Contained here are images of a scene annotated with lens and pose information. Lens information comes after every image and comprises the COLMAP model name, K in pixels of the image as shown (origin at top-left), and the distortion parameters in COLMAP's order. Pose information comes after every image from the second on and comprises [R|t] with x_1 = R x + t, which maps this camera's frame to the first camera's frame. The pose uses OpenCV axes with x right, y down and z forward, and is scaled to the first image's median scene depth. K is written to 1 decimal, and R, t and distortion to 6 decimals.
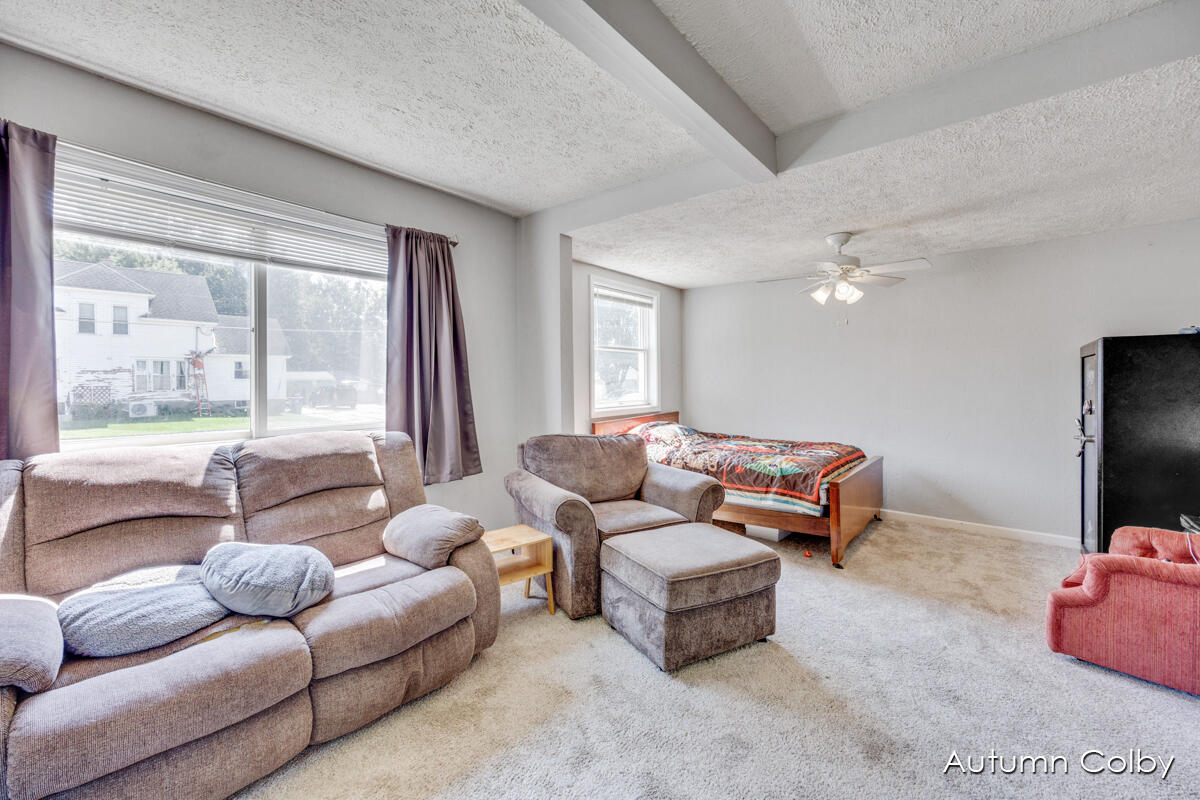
lens RADIAL K [[484.7, 0, 613.1], [0, 484.7, 381.5], [0, 0, 1]] dist [-0.002499, -0.000474]
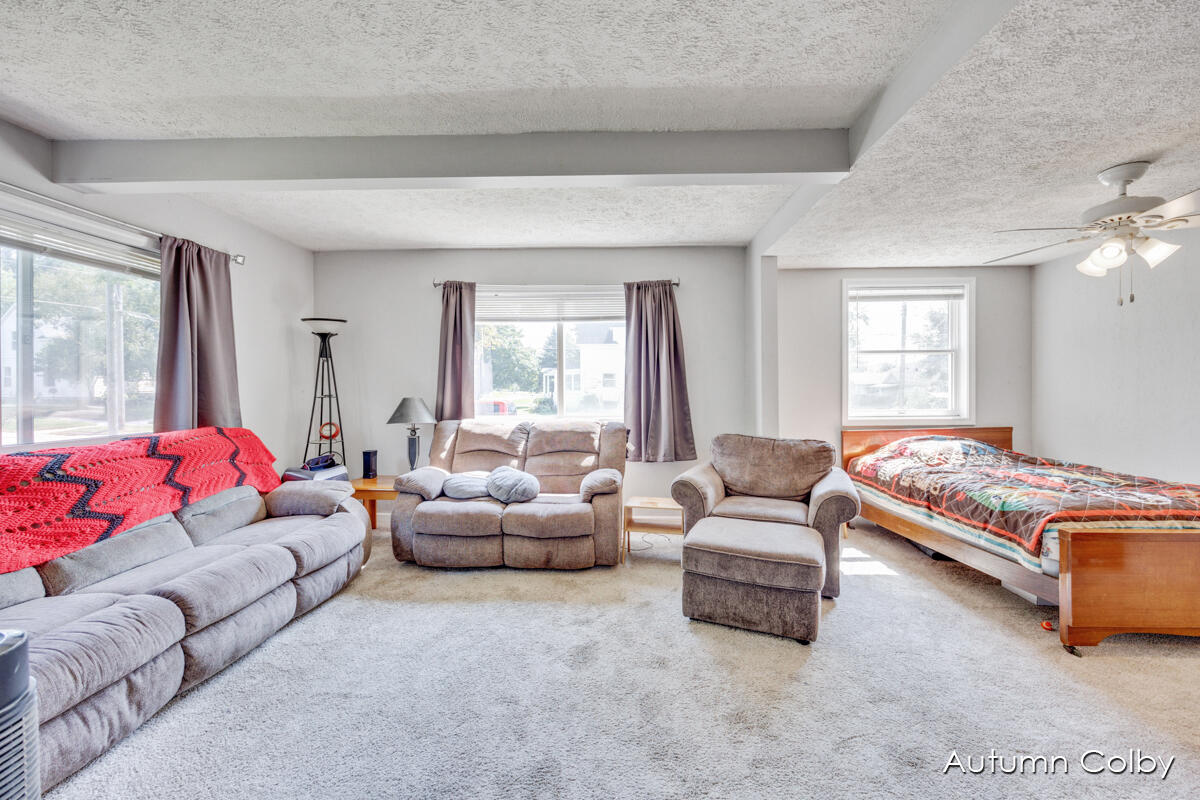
lens RADIAL K [[484.7, 0, 609.9], [0, 484.7, 395.3], [0, 0, 1]] dist [-0.002499, -0.000474]
pose [[0.617998, 0.012391, -0.786082, 0.741945], [0.000482, 0.999870, 0.016140, -0.003436], [0.786180, -0.010353, 0.617911, 0.046387]]
